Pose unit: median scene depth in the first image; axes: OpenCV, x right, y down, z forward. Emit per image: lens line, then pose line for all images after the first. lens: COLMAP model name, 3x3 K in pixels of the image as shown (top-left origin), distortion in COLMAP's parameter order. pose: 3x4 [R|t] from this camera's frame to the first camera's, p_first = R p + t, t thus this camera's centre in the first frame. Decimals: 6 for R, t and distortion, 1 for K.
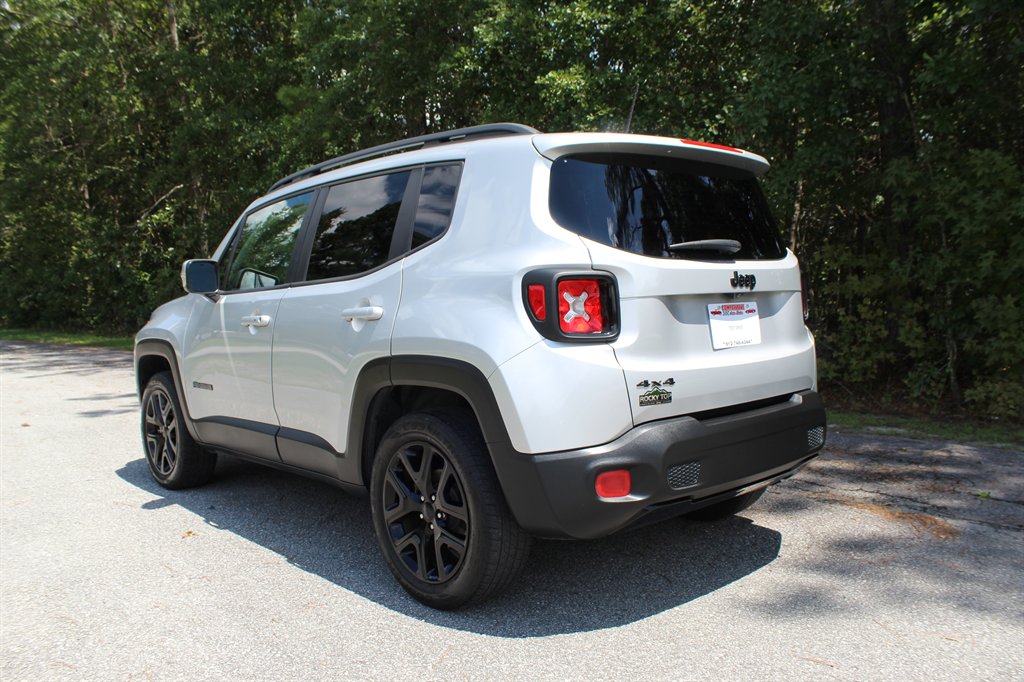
lens RADIAL K [[860.5, 0, 505.8], [0, 860.5, 335.5], [0, 0, 1]] dist [-0.172661, 0.155529]
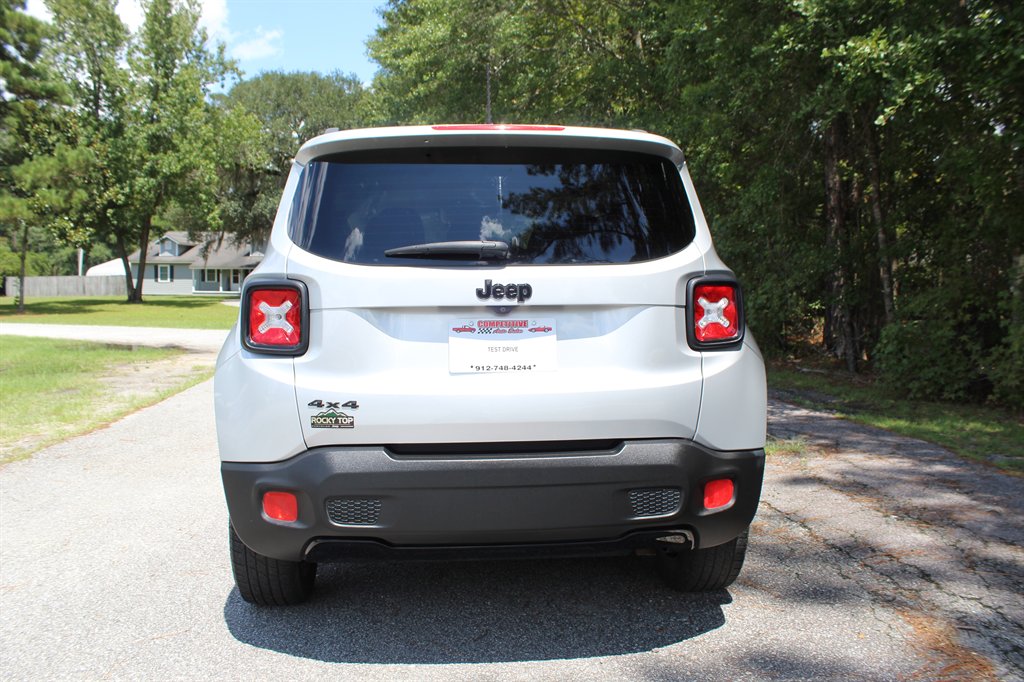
lens RADIAL K [[860.5, 0, 505.8], [0, 860.5, 335.5], [0, 0, 1]] dist [-0.172661, 0.155529]
pose [[0.795628, 0.044512, -0.604148, 0.773947], [-0.044022, 0.998908, 0.015621, -0.035305], [0.604184, 0.014167, 0.796719, 0.350298]]
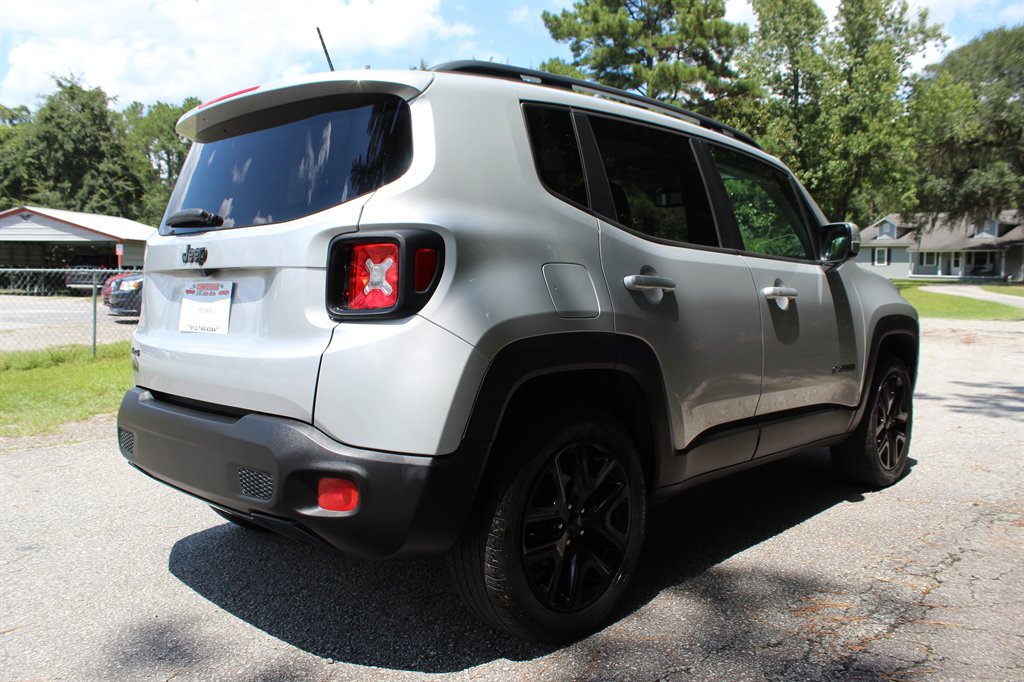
lens RADIAL K [[860.5, 0, 505.8], [0, 860.5, 335.5], [0, 0, 1]] dist [-0.172661, 0.155529]
pose [[0.064848, 0.081227, -0.994584, 1.137525], [-0.052563, 0.995576, 0.077881, -0.066387], [0.996510, 0.047228, 0.068830, 1.251893]]
